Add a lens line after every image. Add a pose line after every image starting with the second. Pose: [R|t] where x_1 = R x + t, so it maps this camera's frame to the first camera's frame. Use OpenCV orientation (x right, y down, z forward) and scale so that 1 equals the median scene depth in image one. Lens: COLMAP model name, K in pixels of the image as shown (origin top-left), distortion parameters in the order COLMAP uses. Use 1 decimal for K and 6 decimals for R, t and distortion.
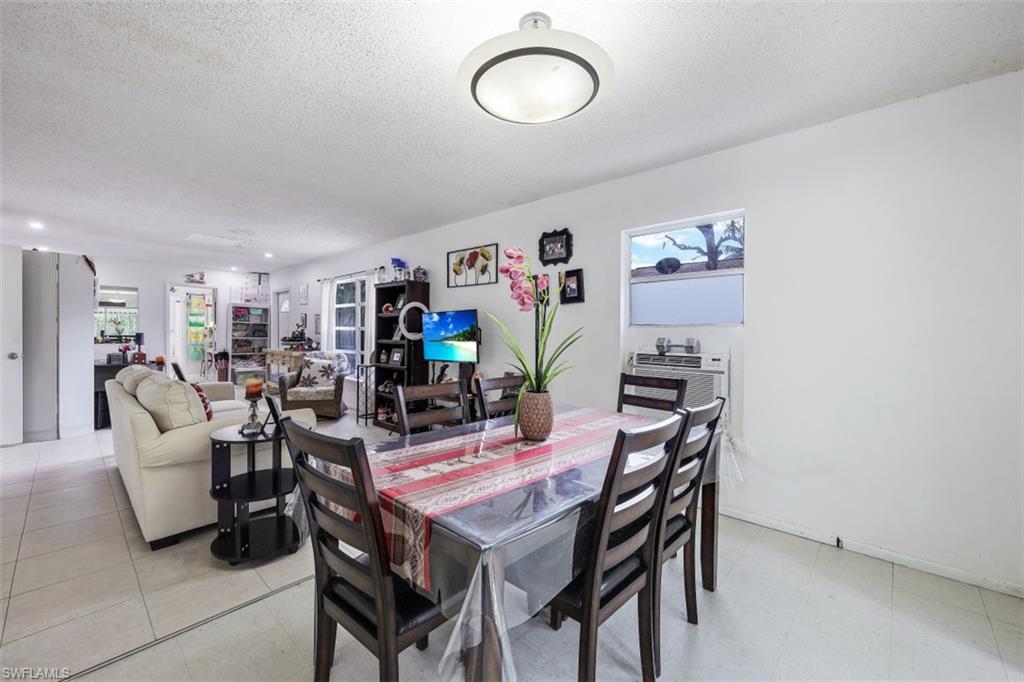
lens RADIAL K [[419.5, 0, 508.6], [0, 419.5, 338.9], [0, 0, 1]] dist [-0.003435, -0.000600]
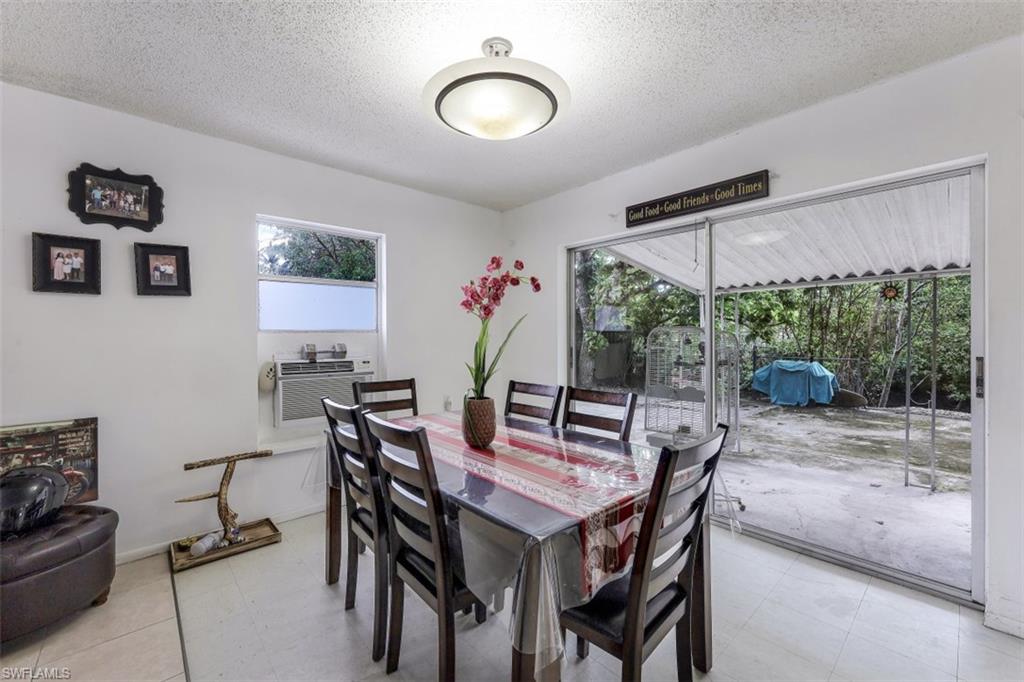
lens RADIAL K [[419.5, 0, 513.1], [0, 419.5, 335.8], [0, 0, 1]] dist [-0.003435, -0.000600]
pose [[0.072990, -0.009328, 0.997289, -0.438885], [0.021426, 0.999740, 0.007782, -0.015319], [-0.997102, 0.020800, 0.073171, 0.398330]]
